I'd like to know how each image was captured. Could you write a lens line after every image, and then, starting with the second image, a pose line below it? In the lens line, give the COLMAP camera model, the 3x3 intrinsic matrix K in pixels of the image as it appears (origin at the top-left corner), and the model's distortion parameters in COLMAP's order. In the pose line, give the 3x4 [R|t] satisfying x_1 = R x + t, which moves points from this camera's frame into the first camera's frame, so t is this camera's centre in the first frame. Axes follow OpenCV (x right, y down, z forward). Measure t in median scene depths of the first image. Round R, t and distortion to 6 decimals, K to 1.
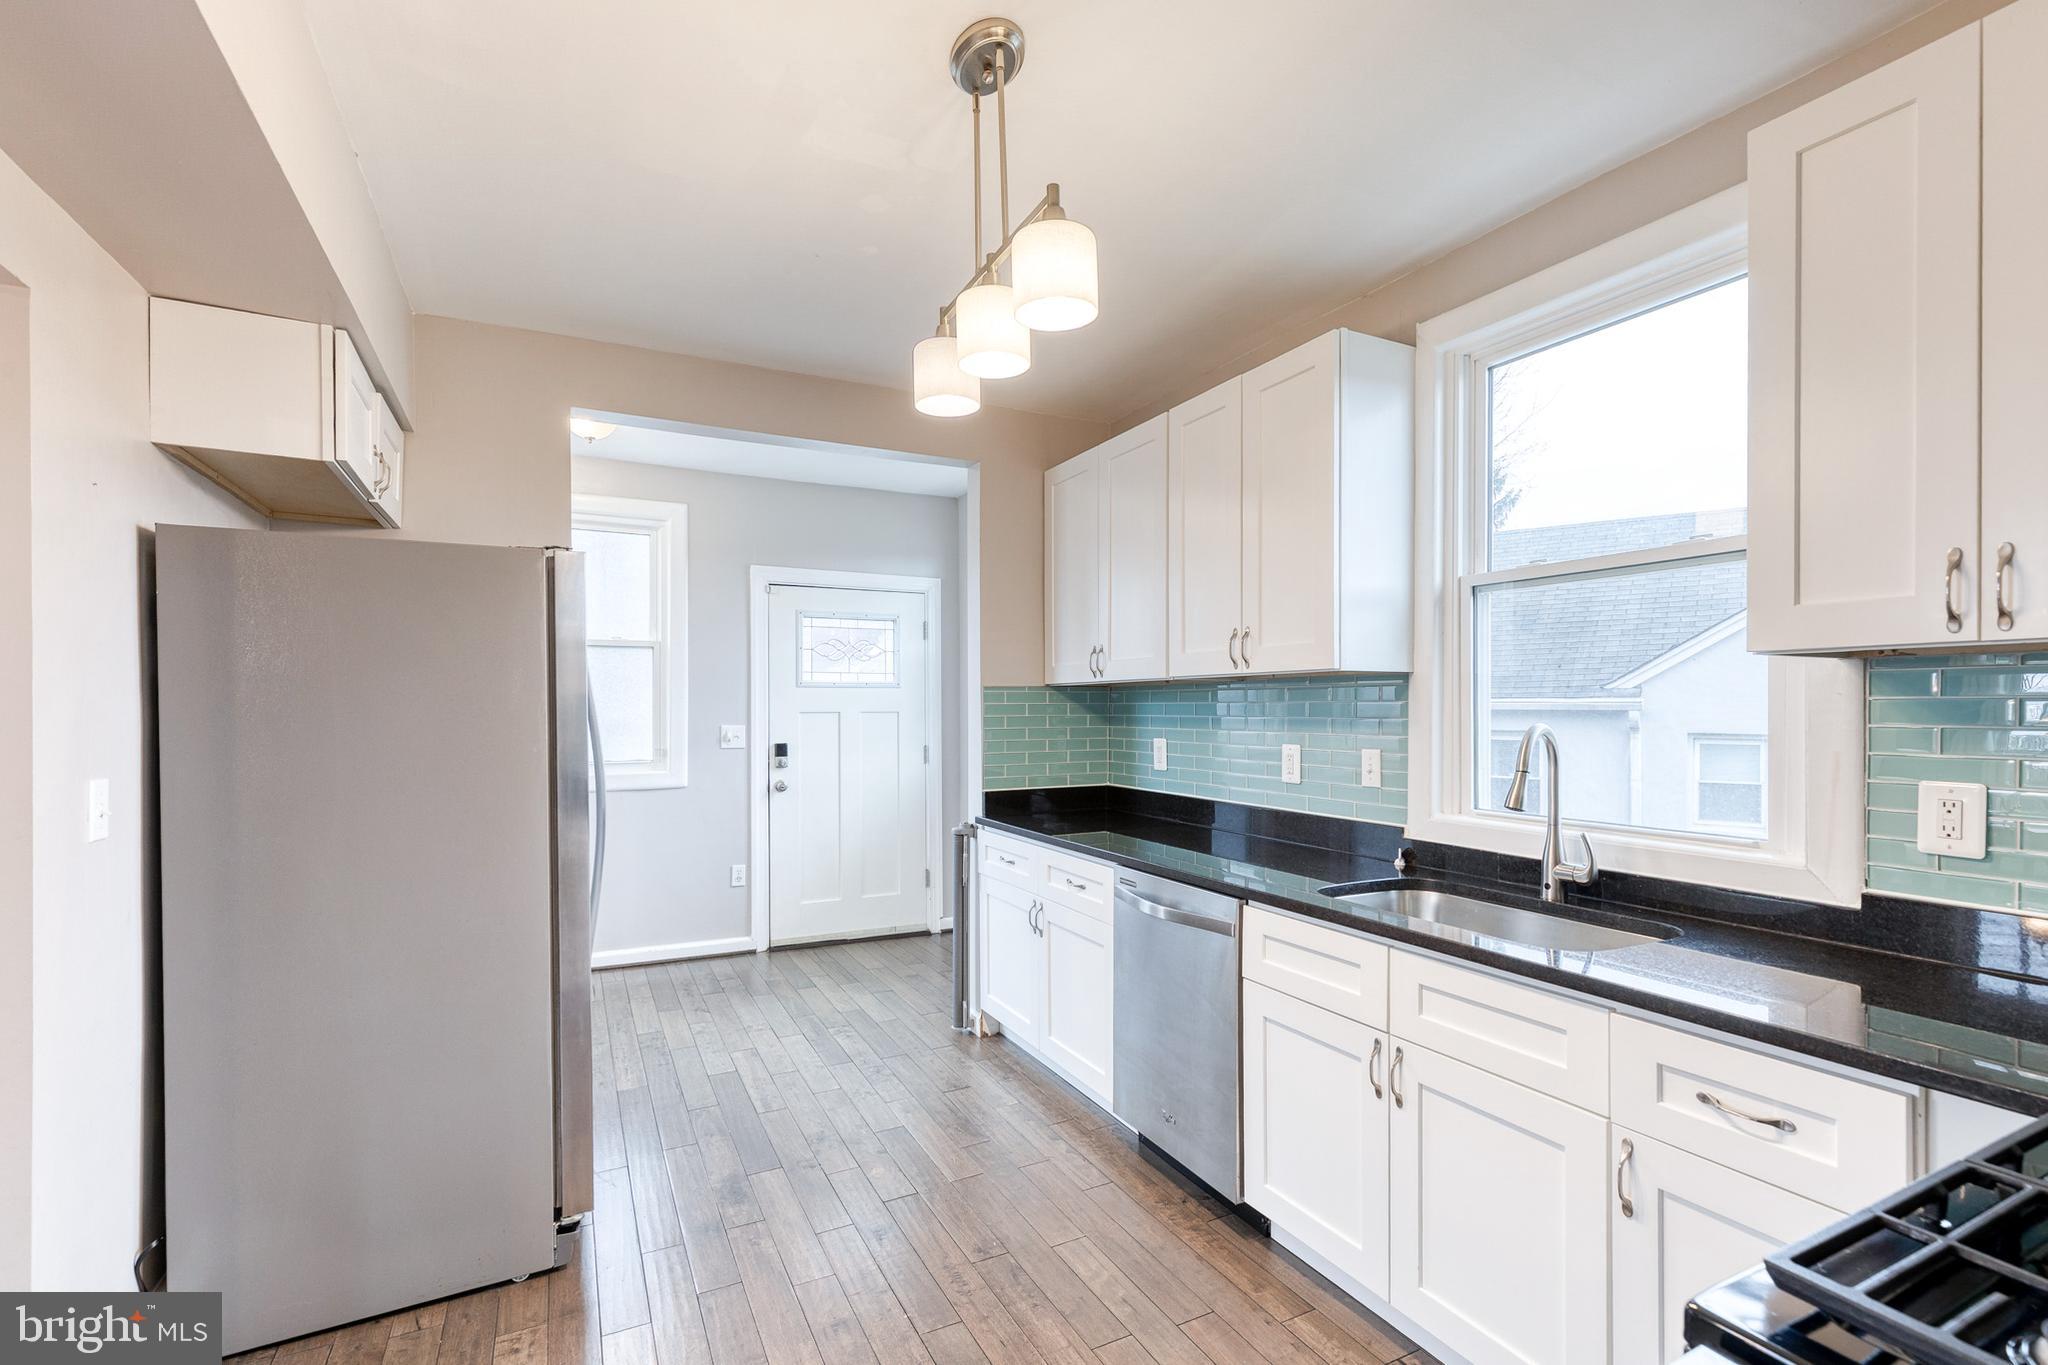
lens RADIAL K [[929.2, 0, 1056.5], [0, 929.2, 709.2], [0, 0, 1]] dist [0.006857, -0.000531]
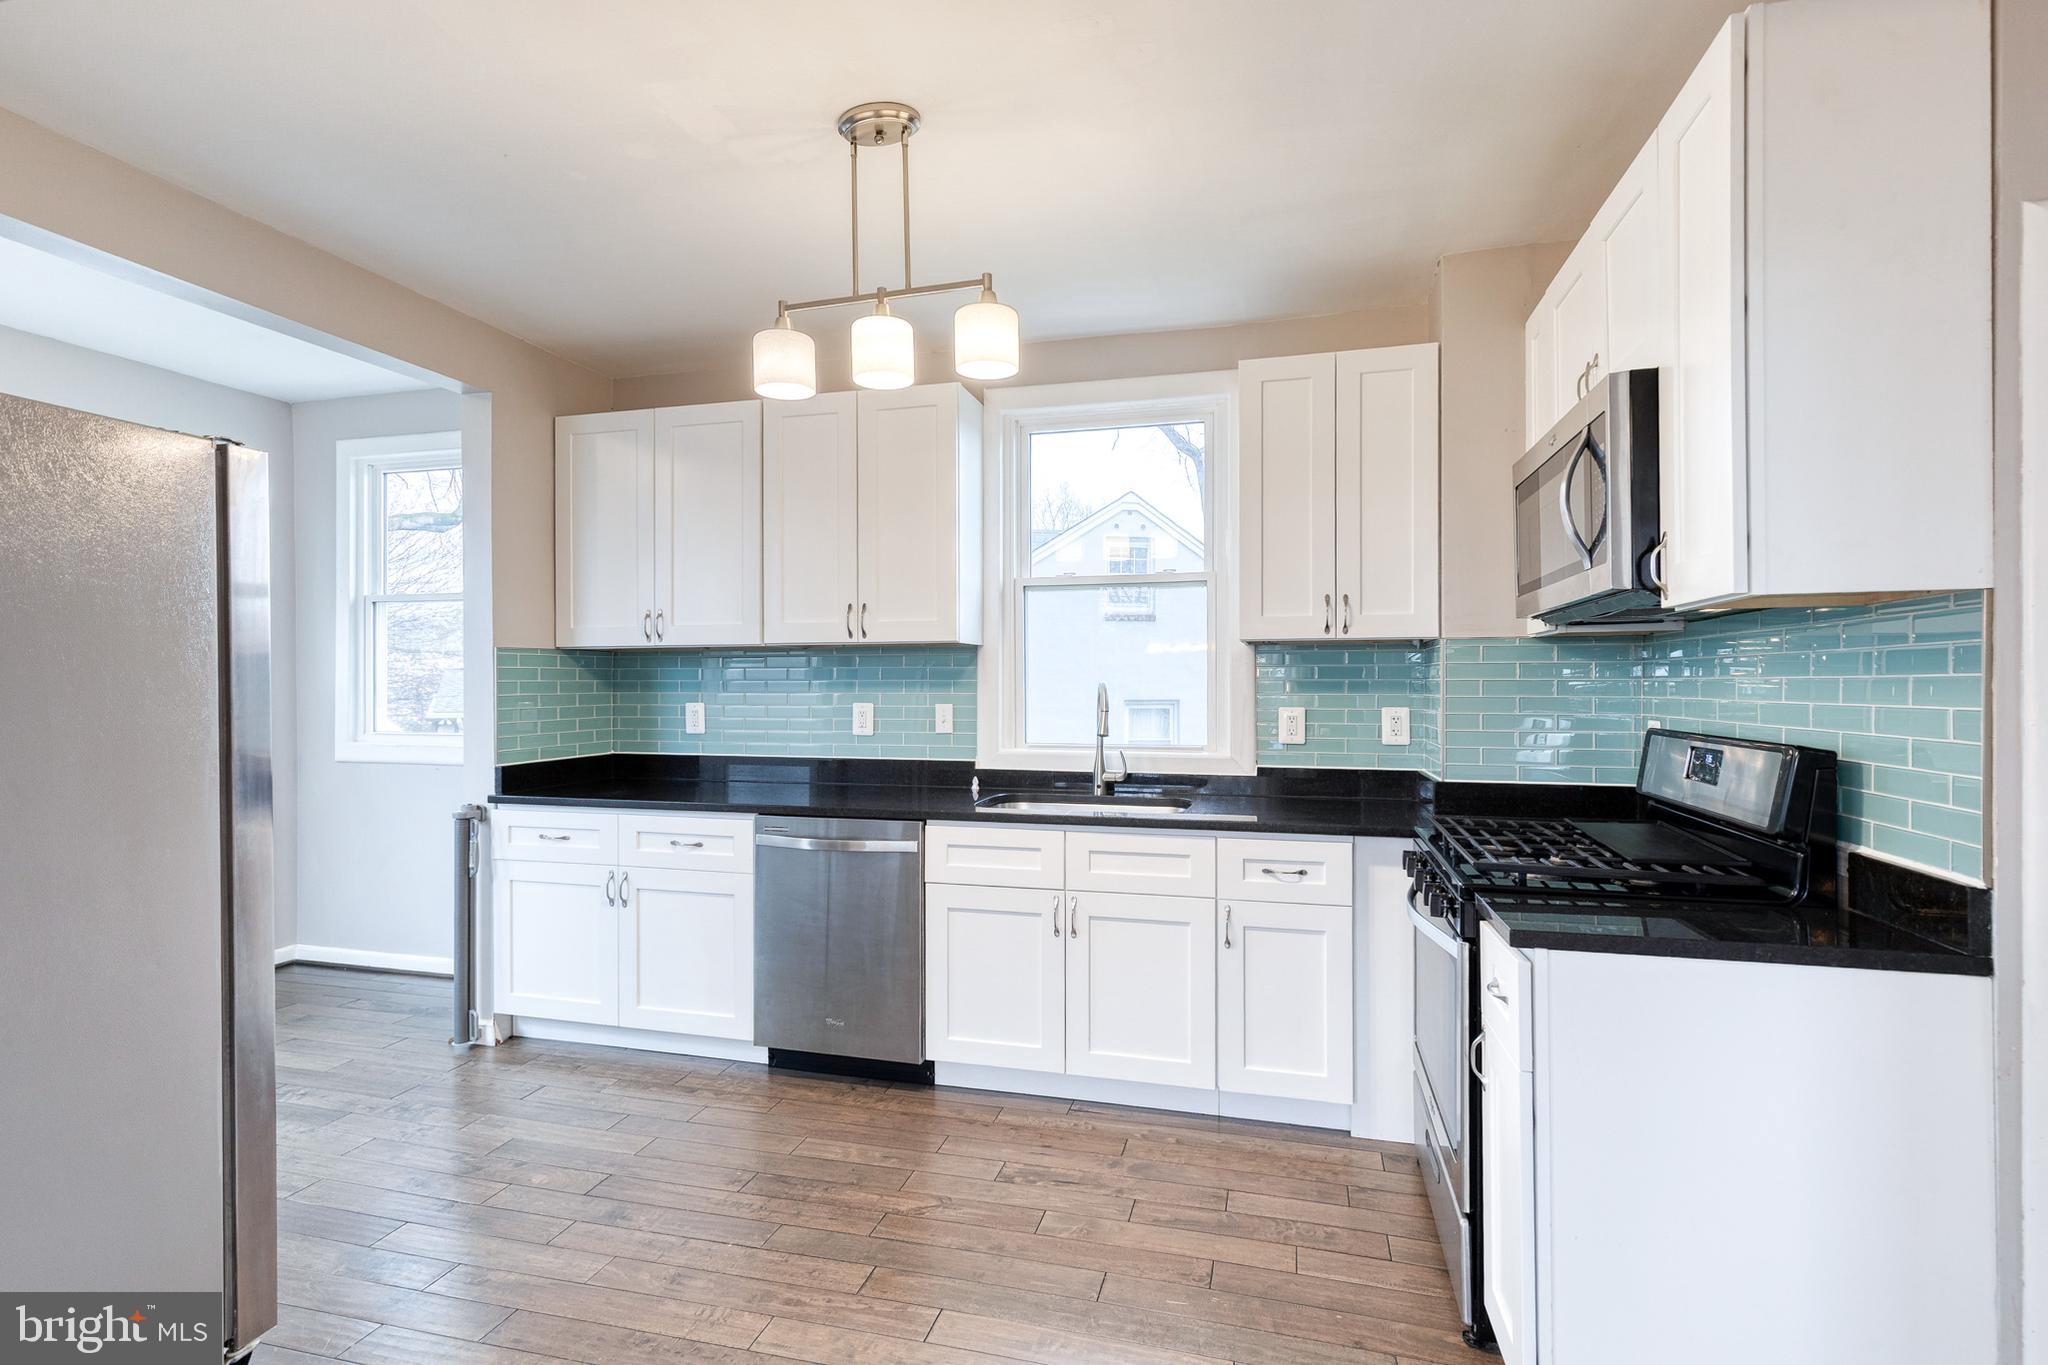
lens RADIAL K [[929.2, 0, 1047.8], [0, 929.2, 683.1], [0, 0, 1]] dist [0.006857, -0.000531]
pose [[0.673356, -0.000039, 0.739319, -0.442625], [0.002221, 0.999996, -0.001971, 0.014127], [-0.739315, 0.002969, 0.673353, 0.017955]]
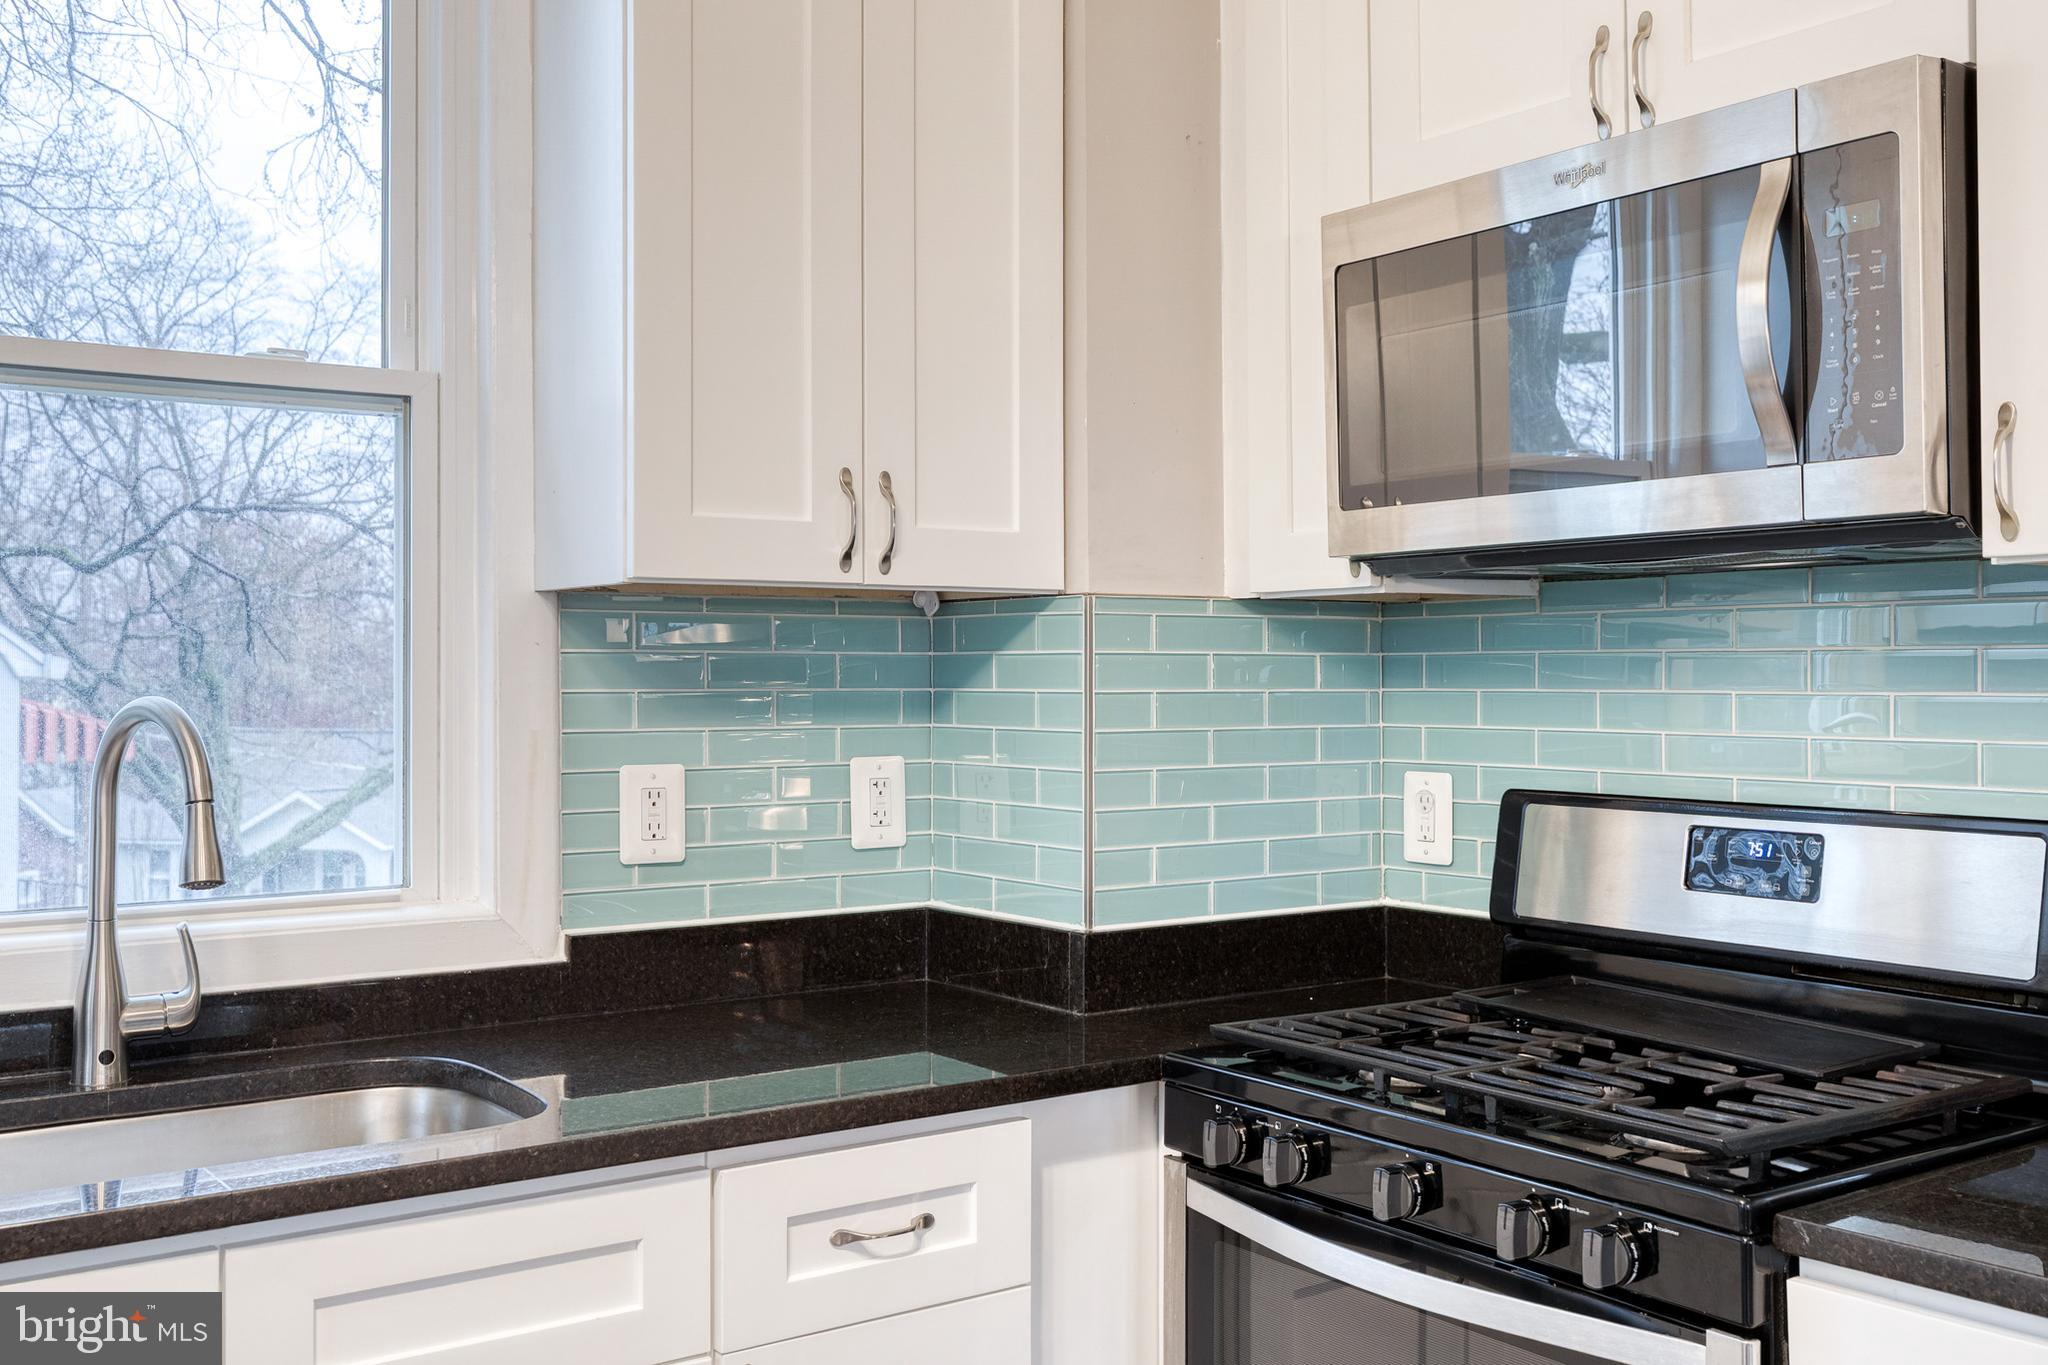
lens RADIAL K [[1961.3, 0, 1033.7], [0, 1961.3, 664.5], [0, 0, 1]] dist [0.000058, 0.000000]
pose [[-0.138686, 0.003527, 0.990330, -0.318371], [0.002041, 0.999993, -0.003275, 0.002022], [-0.990334, 0.001567, -0.138692, 0.456597]]
